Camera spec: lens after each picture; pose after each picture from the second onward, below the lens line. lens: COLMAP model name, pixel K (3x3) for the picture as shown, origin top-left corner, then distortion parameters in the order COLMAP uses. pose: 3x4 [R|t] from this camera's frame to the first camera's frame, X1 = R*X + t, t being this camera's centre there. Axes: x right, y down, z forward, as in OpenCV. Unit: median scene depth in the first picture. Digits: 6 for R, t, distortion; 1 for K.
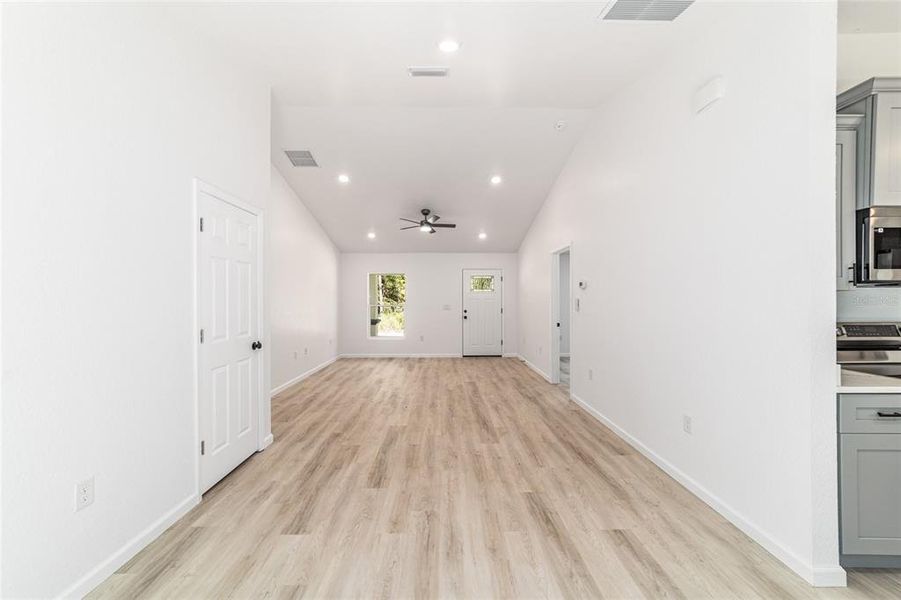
lens RADIAL K [[346.1, 0, 449.9], [0, 346.1, 298.7], [0, 0, 1]] dist [-0.019794, 0.008972]
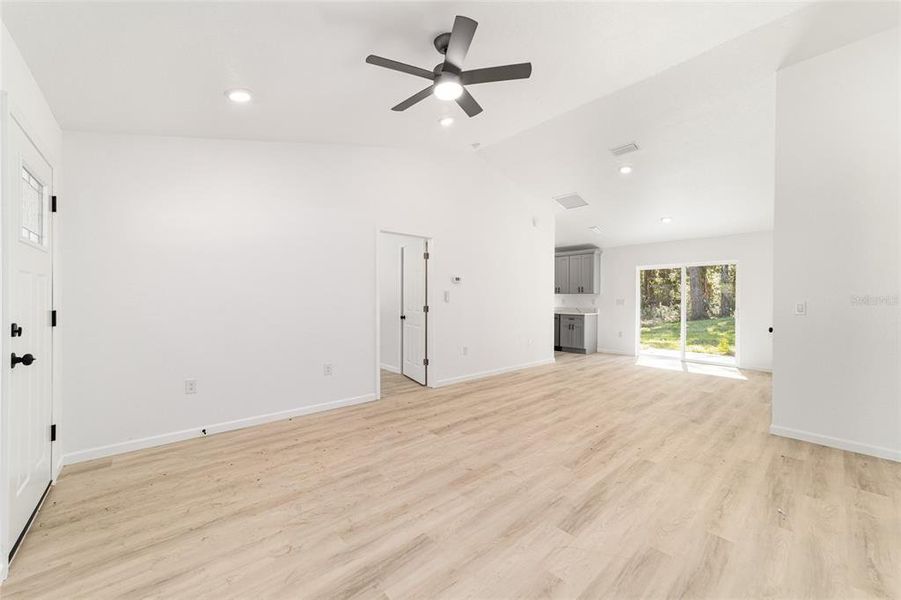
lens RADIAL K [[346.1, 0, 449.9], [0, 346.1, 298.7], [0, 0, 1]] dist [-0.019794, 0.008972]
pose [[-0.646810, 0.001087, 0.762650, -0.467633], [-0.007590, 0.999940, -0.007863, 0.031620], [-0.762613, -0.010874, -0.646764, 1.634008]]
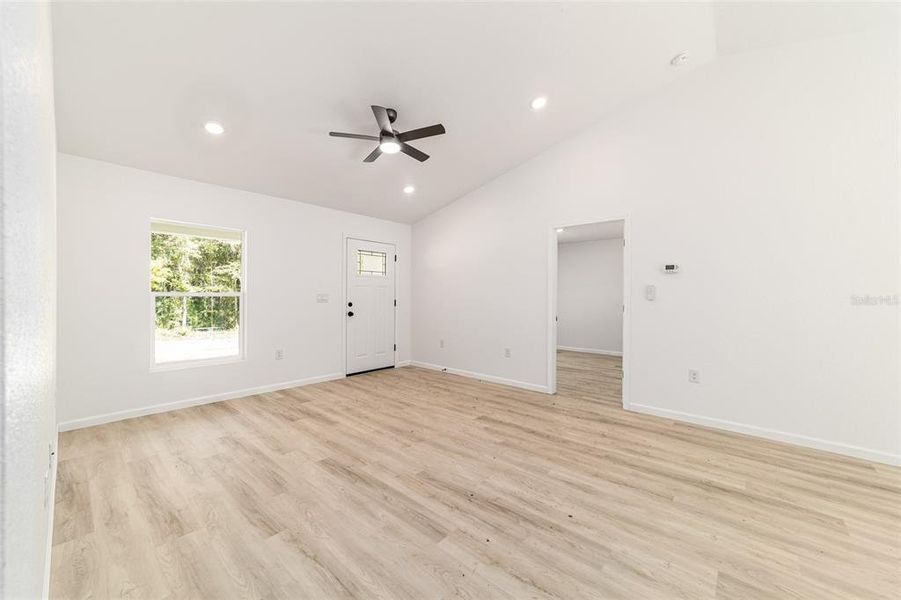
lens RADIAL K [[345.7, 0, 449.6], [0, 345.7, 293.6], [0, 0, 1]] dist [-0.021149, 0.008391]
pose [[0.678135, 0.011584, 0.734846, -0.520914], [-0.014588, 0.999891, -0.002300, 0.027213], [-0.734792, -0.009160, 0.678230, 0.759185]]
